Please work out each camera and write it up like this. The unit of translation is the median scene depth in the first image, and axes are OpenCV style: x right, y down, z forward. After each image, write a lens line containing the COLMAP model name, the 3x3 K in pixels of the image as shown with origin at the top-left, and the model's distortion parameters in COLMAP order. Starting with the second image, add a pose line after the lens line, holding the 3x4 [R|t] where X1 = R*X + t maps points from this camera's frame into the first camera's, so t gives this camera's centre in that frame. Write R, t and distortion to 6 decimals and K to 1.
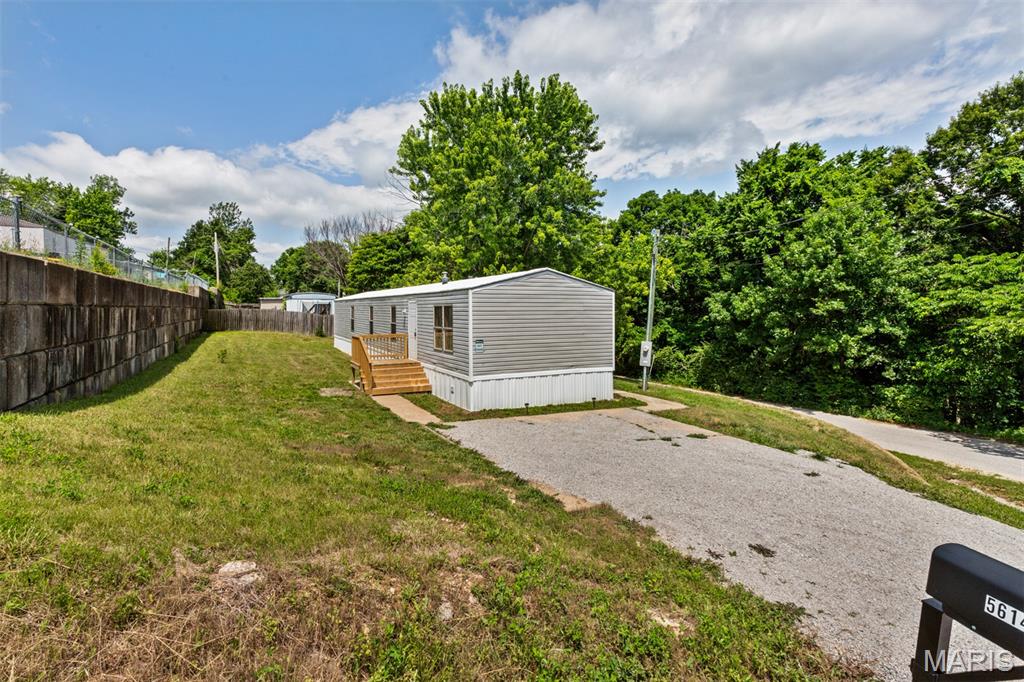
lens RADIAL K [[526.3, 0, 513.6], [0, 526.3, 338.2], [0, 0, 1]] dist [-0.000543, 0.000424]
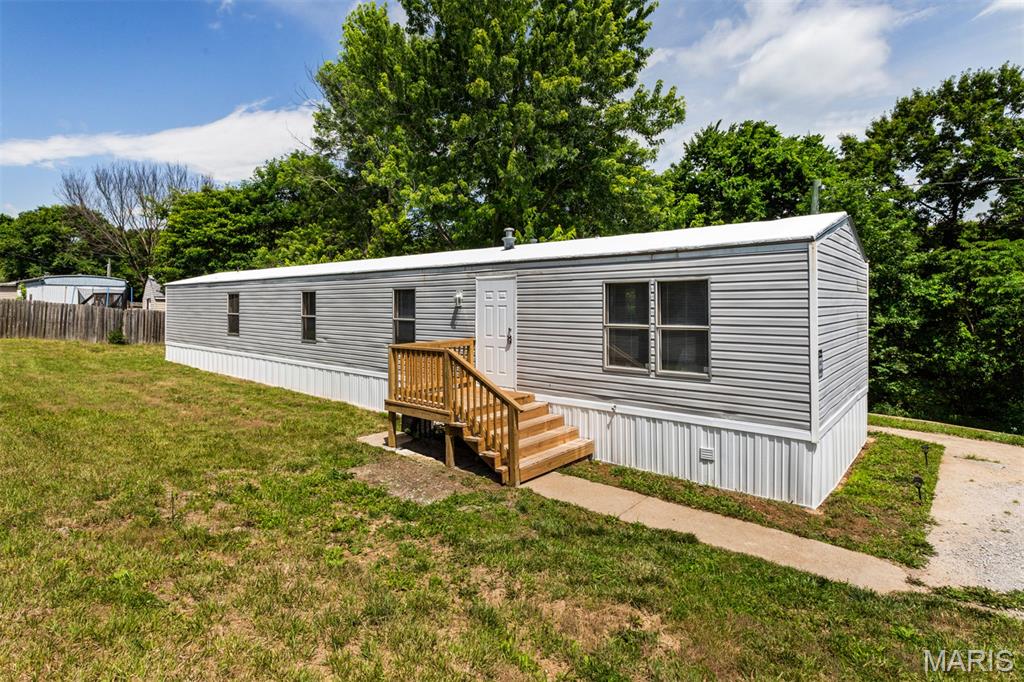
lens RADIAL K [[526.3, 0, 492.3], [0, 526.3, 308.6], [0, 0, 1]] dist [-0.000543, 0.000424]
pose [[0.924613, -0.006514, 0.380851, -0.195648], [0.024365, 0.998818, -0.042070, -0.008160], [-0.380127, 0.048178, 0.923679, 0.256955]]
